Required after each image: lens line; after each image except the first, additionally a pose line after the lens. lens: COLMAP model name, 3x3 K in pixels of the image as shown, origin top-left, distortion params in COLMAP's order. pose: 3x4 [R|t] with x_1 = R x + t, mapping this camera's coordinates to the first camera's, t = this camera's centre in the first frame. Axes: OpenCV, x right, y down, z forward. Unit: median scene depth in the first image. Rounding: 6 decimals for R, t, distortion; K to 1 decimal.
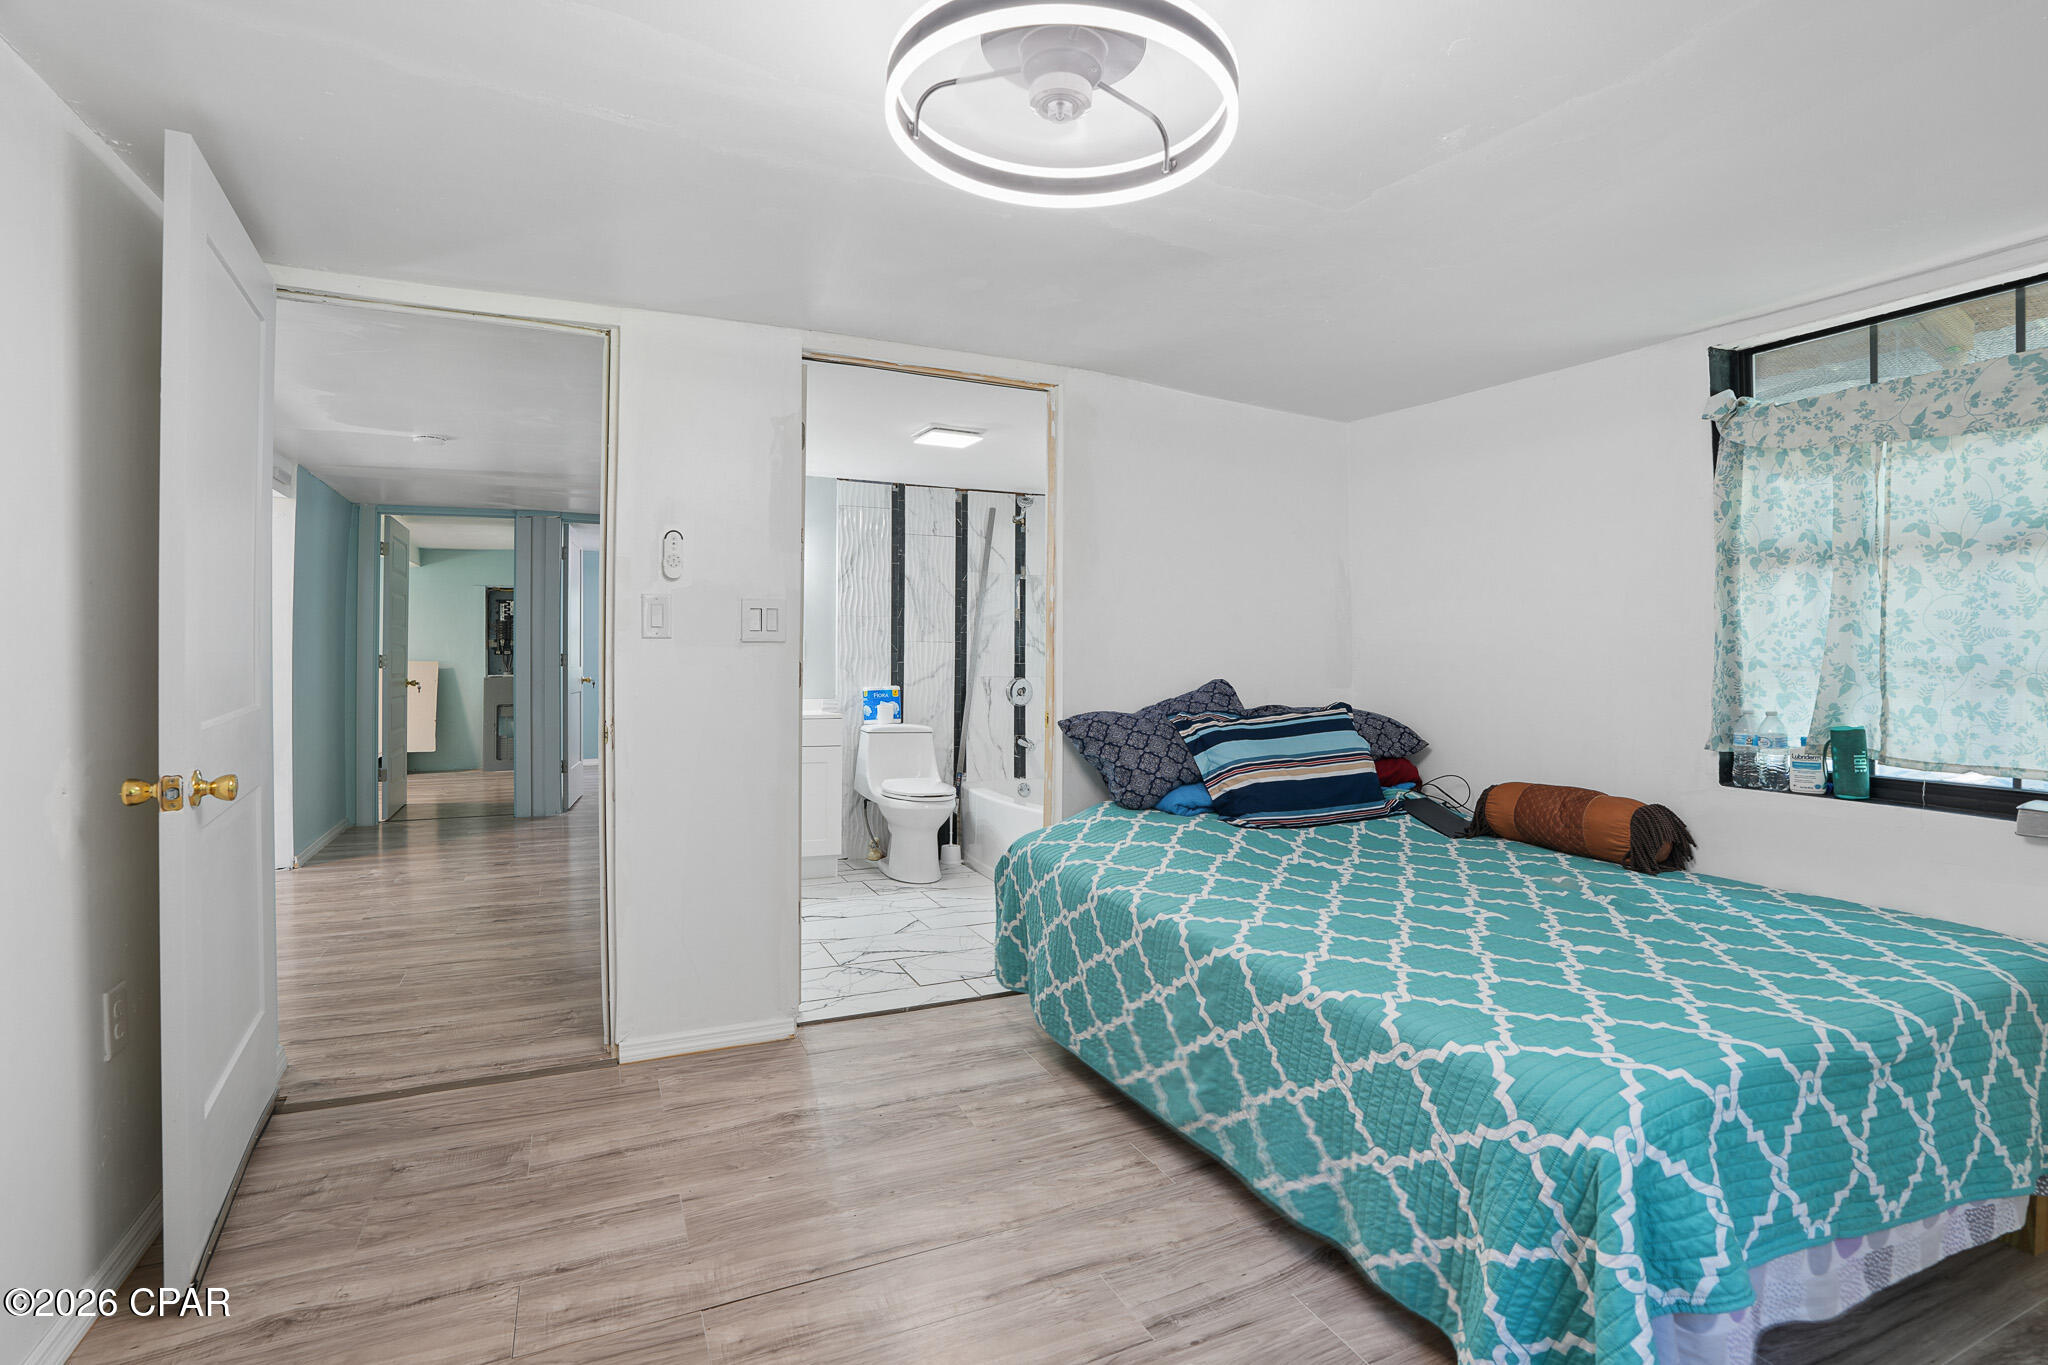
lens RADIAL K [[963.5, 0, 1010.4], [0, 963.5, 631.5], [0, 0, 1]] dist [-0.068698, 0.023117]
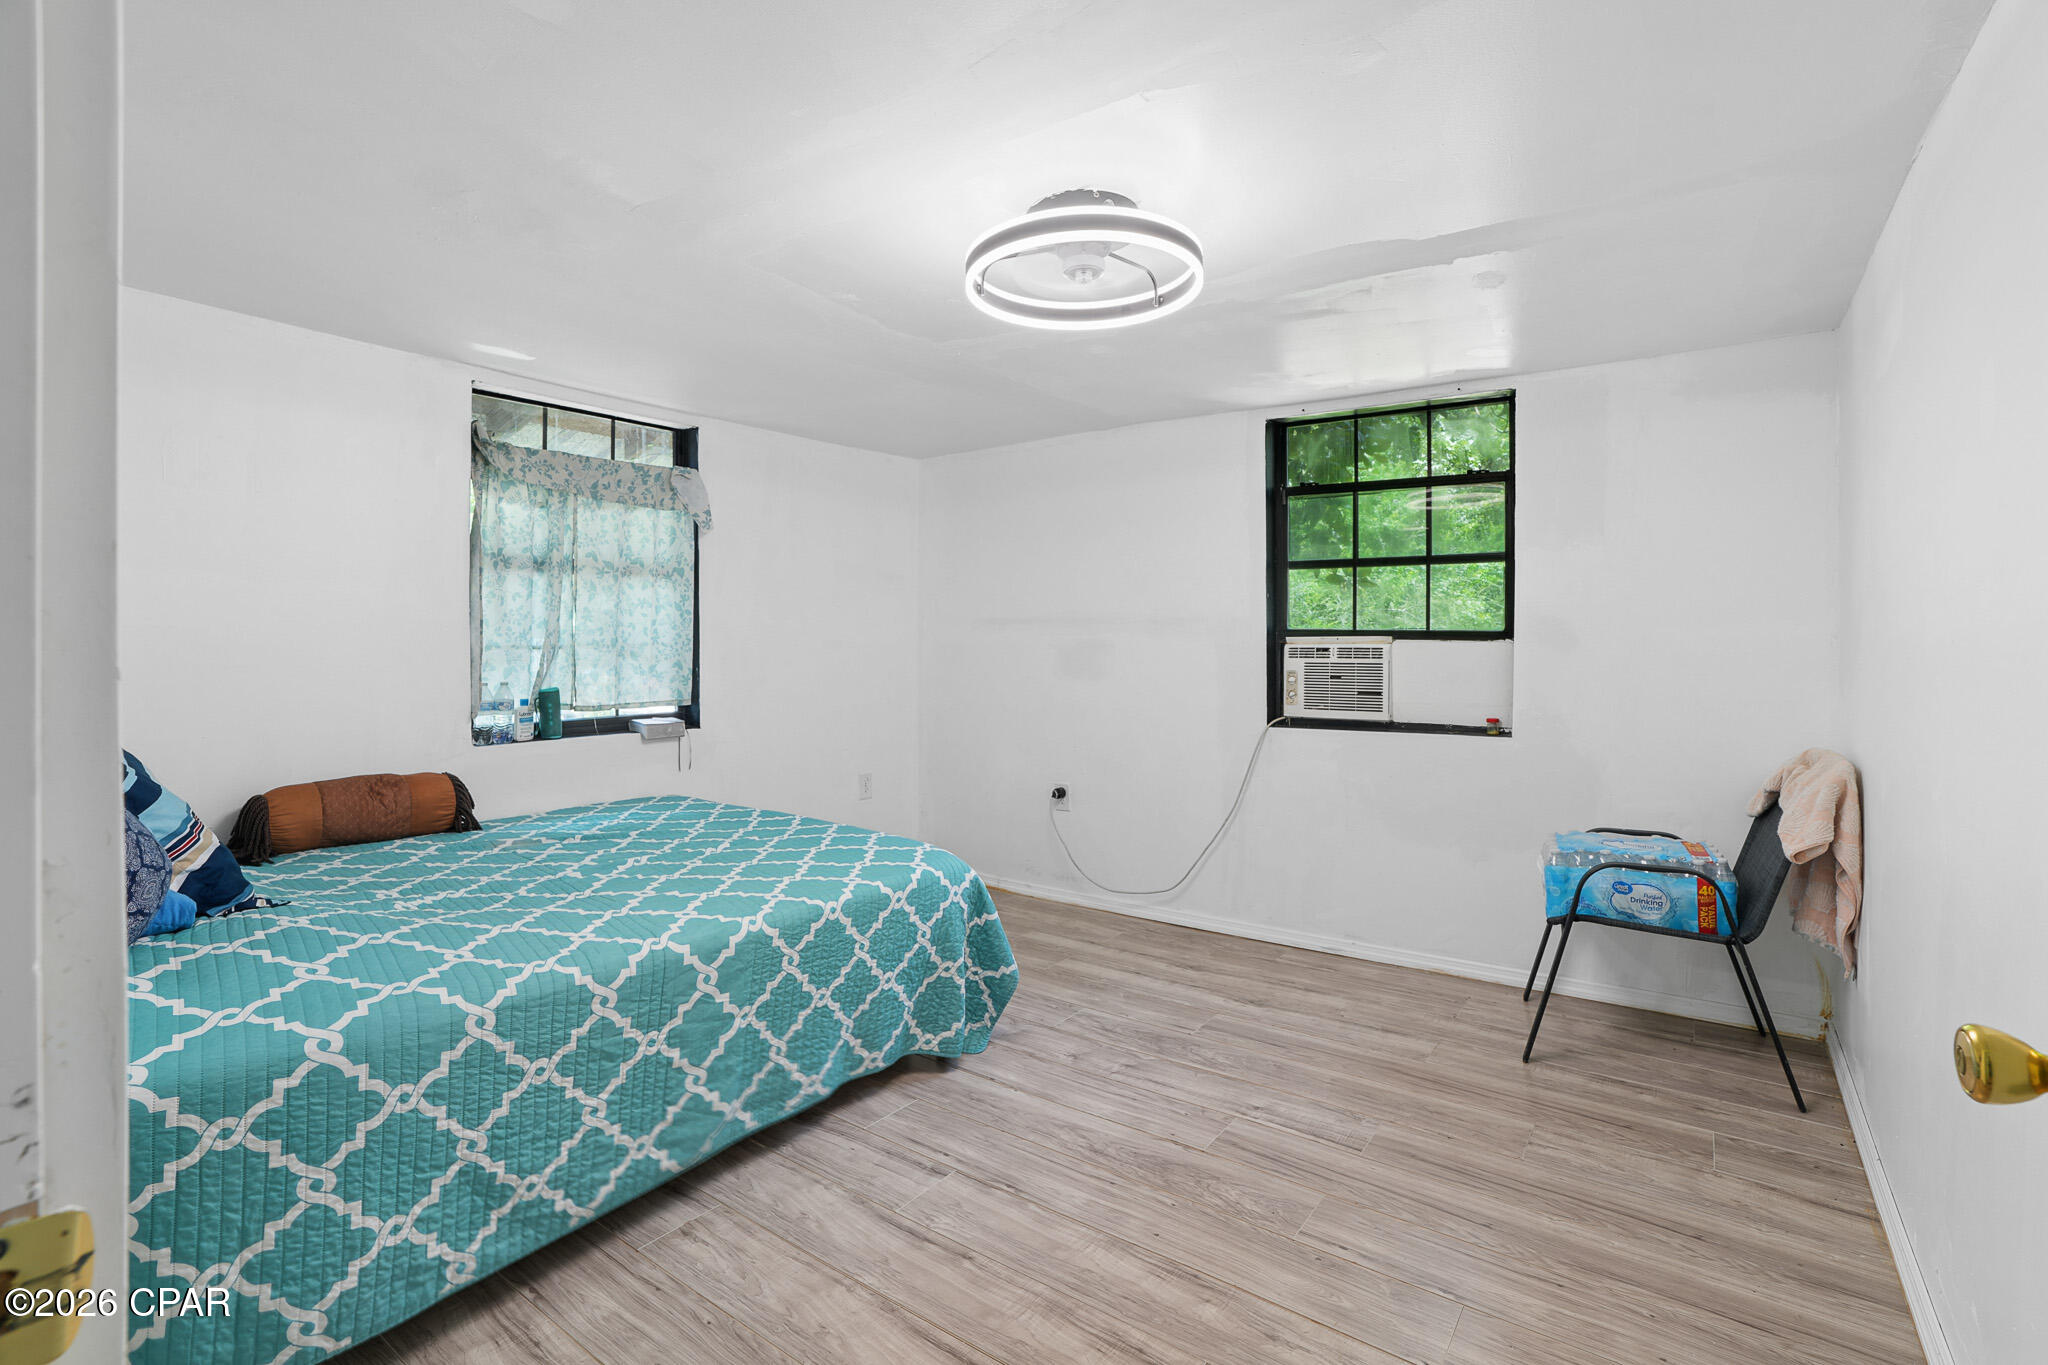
lens RADIAL K [[963.5, 0, 1010.4], [0, 963.5, 631.5], [0, 0, 1]] dist [-0.068698, 0.023117]
pose [[-0.497223, -0.003015, 0.867617, -0.972099], [-0.024024, 0.999658, -0.010294, 0.018575], [-0.867290, -0.025962, -0.497126, 1.526955]]
